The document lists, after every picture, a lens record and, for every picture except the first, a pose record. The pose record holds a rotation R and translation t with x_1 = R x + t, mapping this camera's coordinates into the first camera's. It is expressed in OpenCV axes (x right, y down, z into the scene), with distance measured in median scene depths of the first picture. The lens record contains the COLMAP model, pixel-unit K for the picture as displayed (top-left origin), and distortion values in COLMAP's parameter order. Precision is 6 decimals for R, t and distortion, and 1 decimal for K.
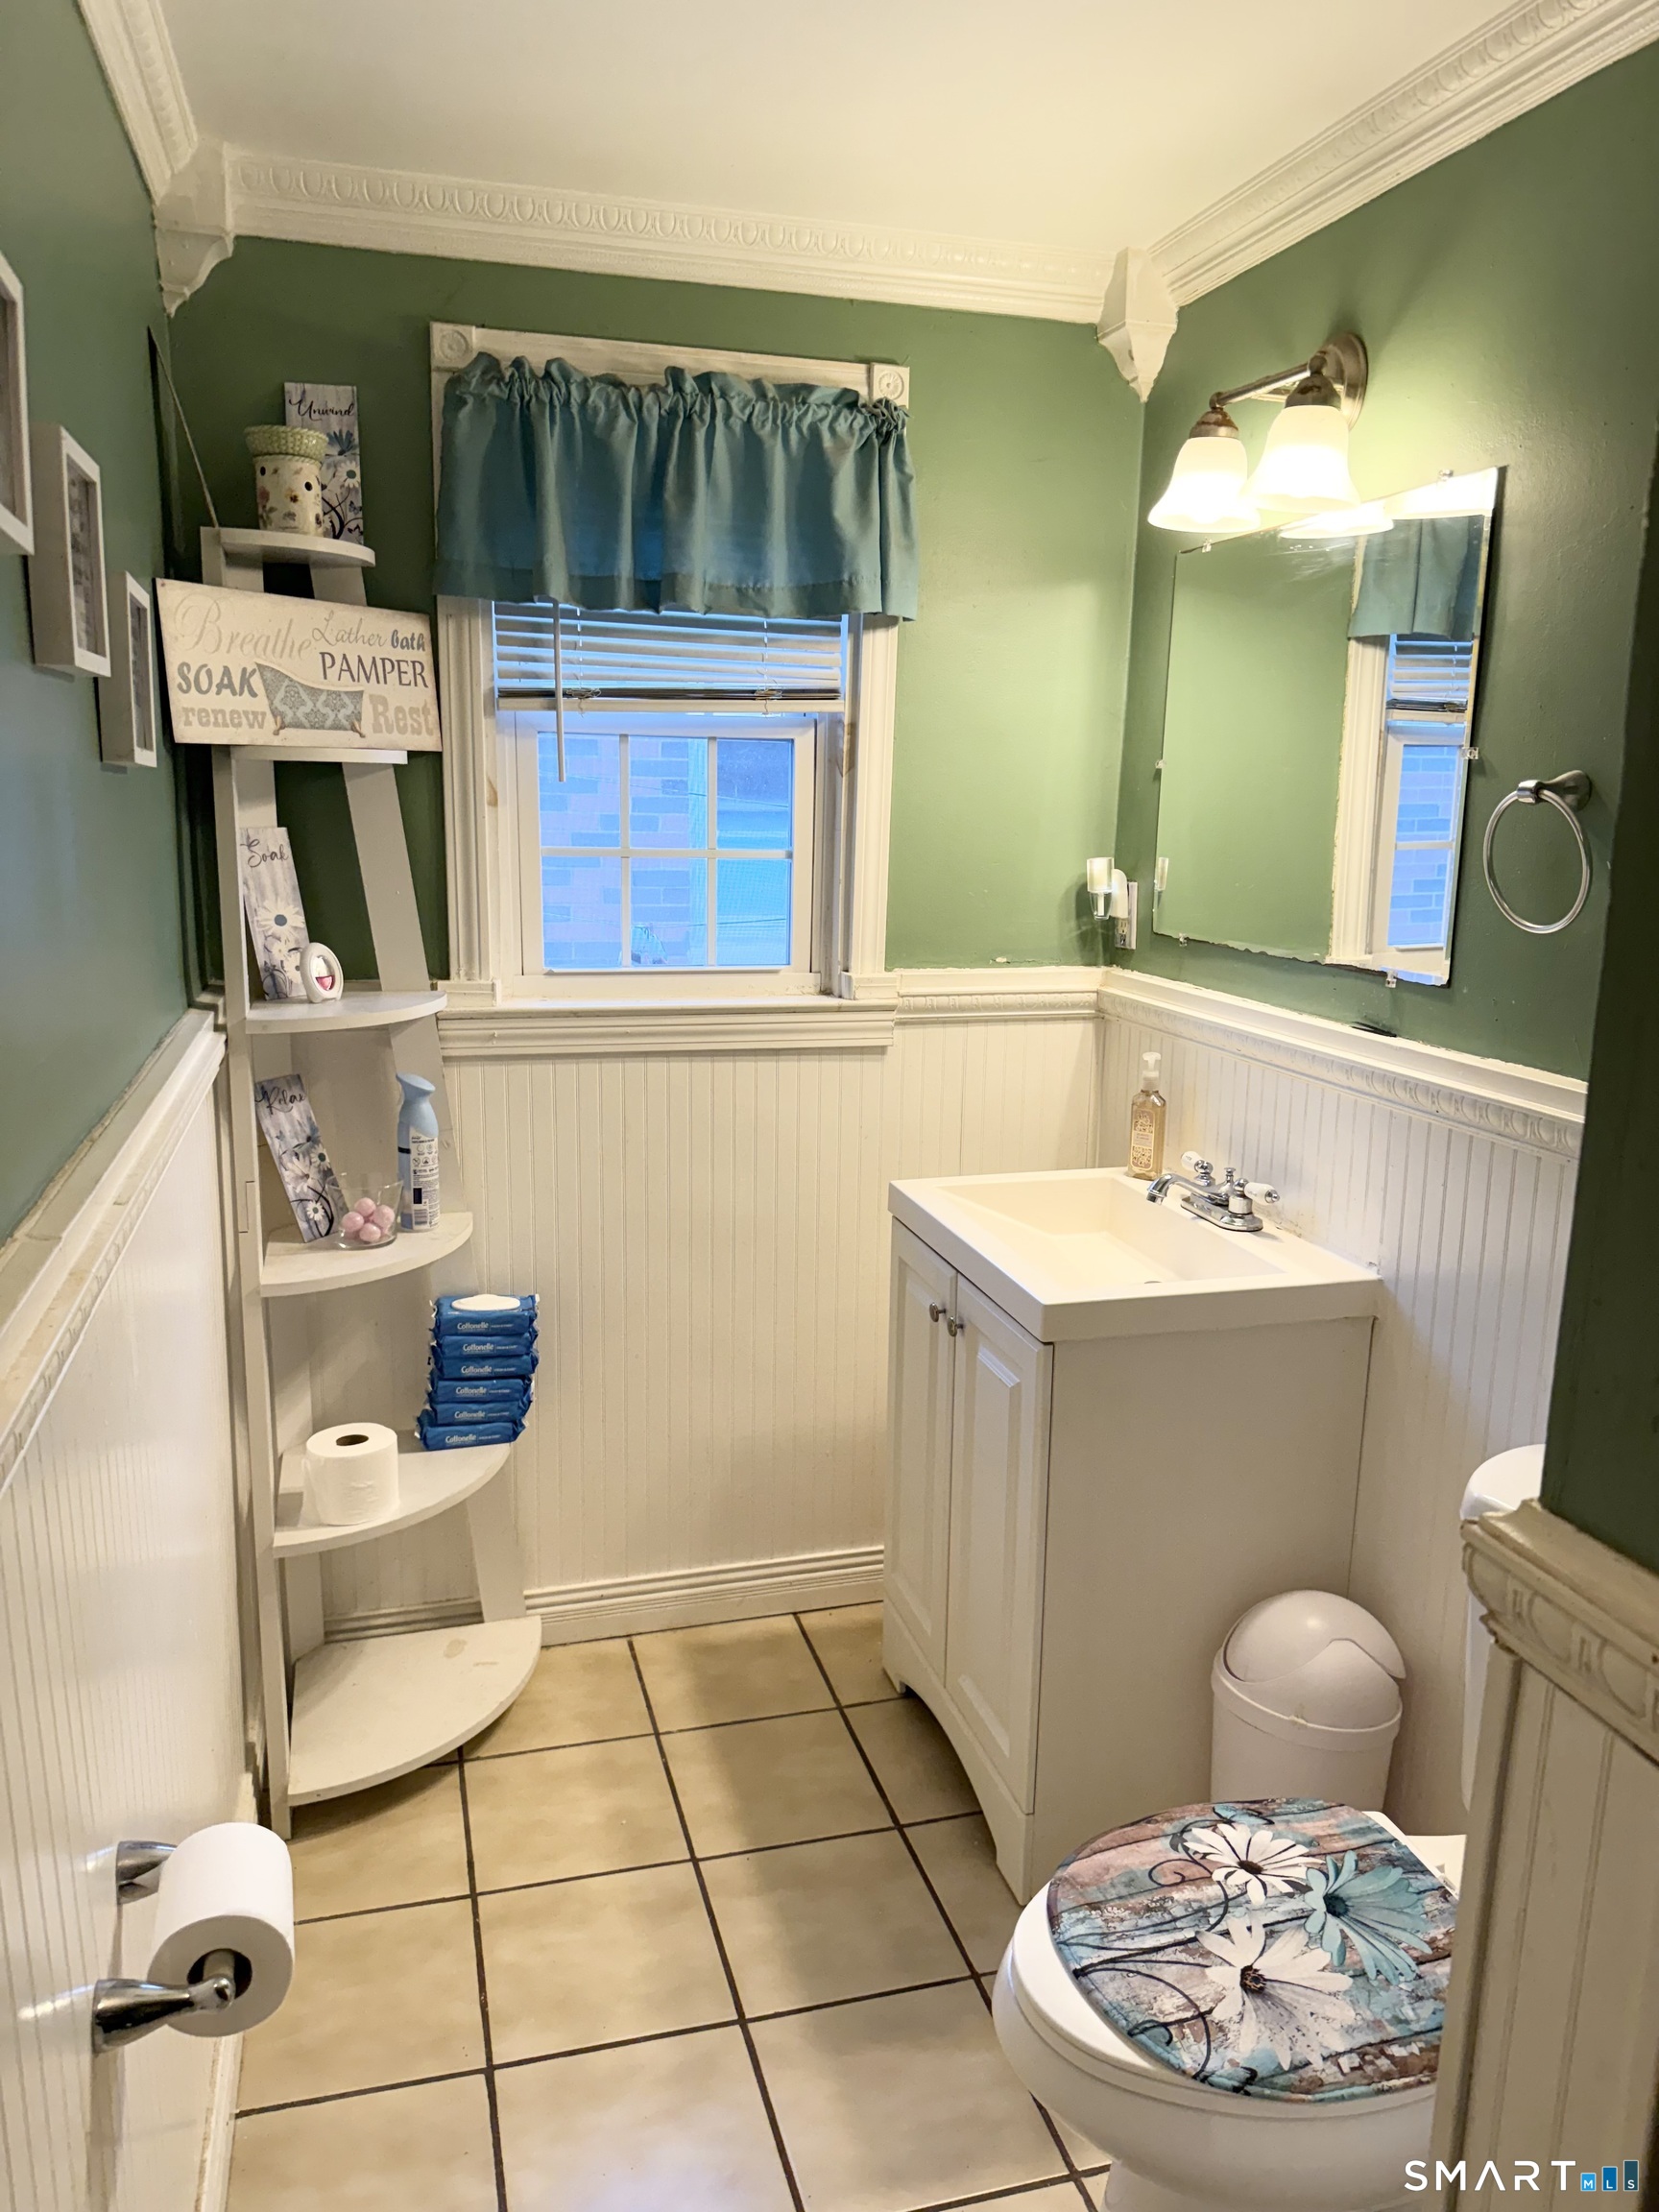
lens RADIAL K [[1570.4, 0, 838.0], [0, 1570.4, 1100.6], [0, 0, 1]] dist [0.022520, -0.033104]
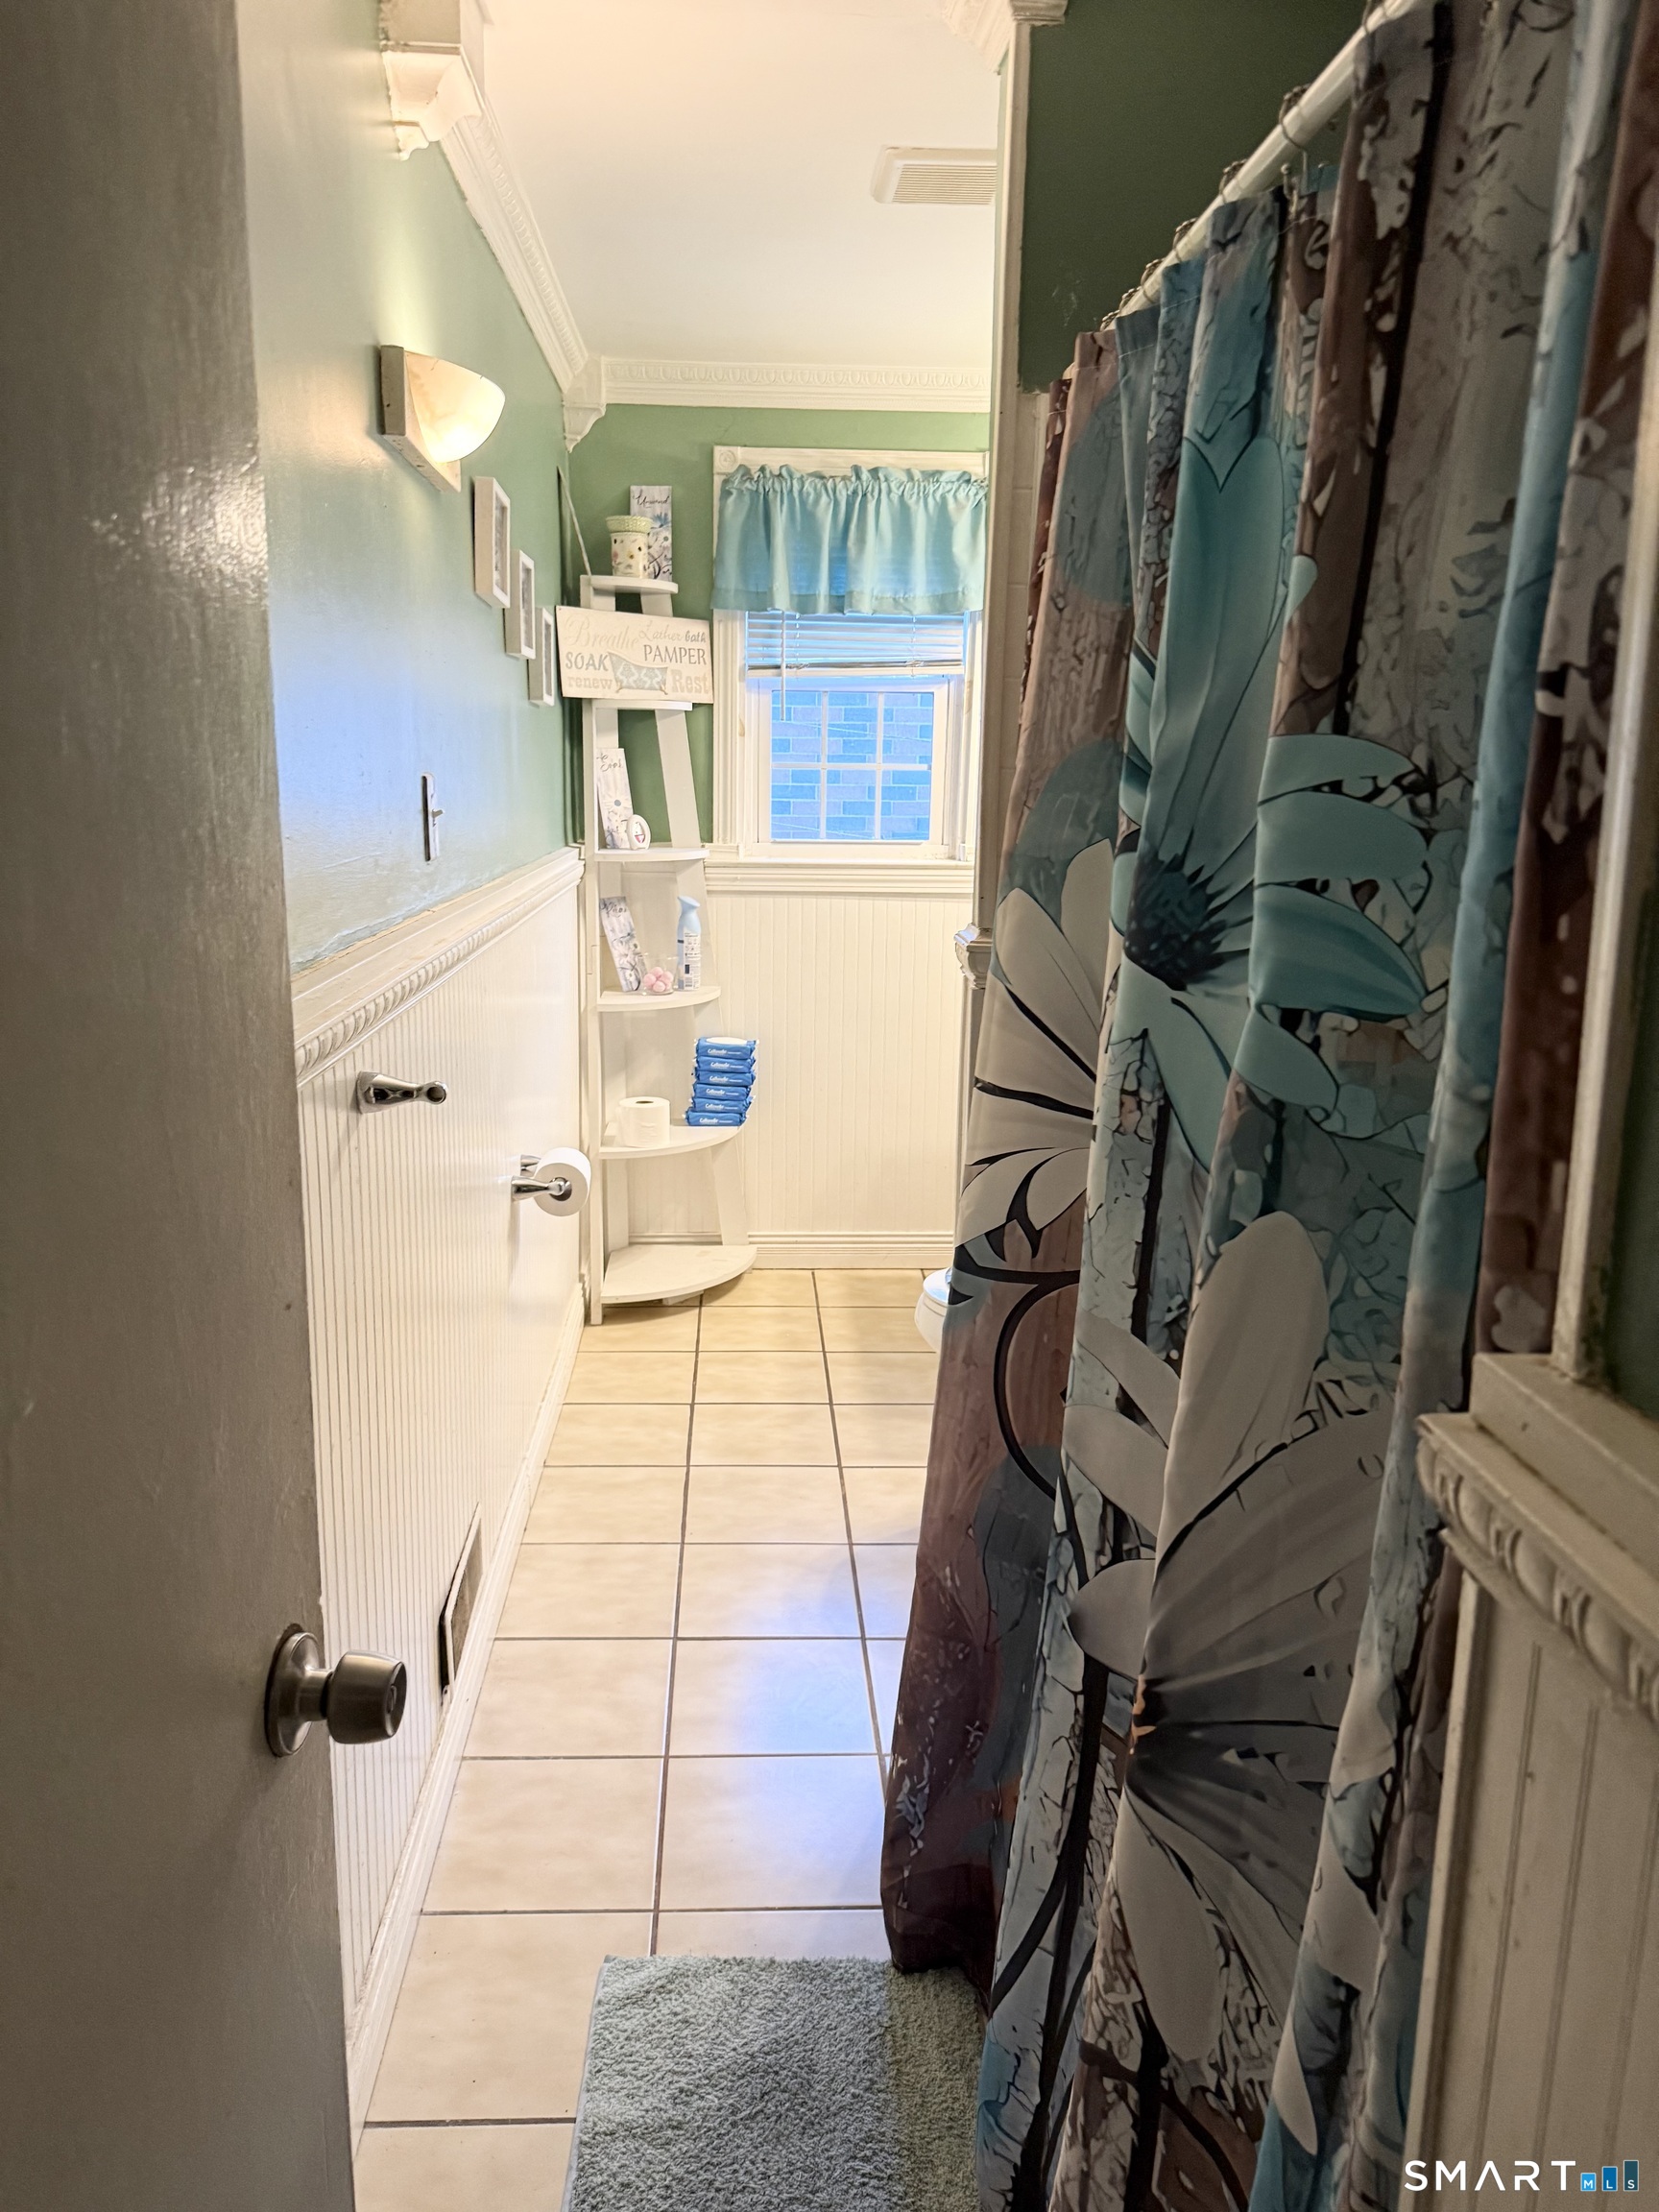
lens RADIAL K [[1570.4, 0, 822.7], [0, 1570.4, 1110.3], [0, 0, 1]] dist [0.022520, -0.033104]
pose [[0.973000, 0.044532, -0.226469, 0.263289], [-0.040959, 0.998951, 0.020453, 0.173778], [0.227143, -0.010624, 0.973804, -0.611746]]
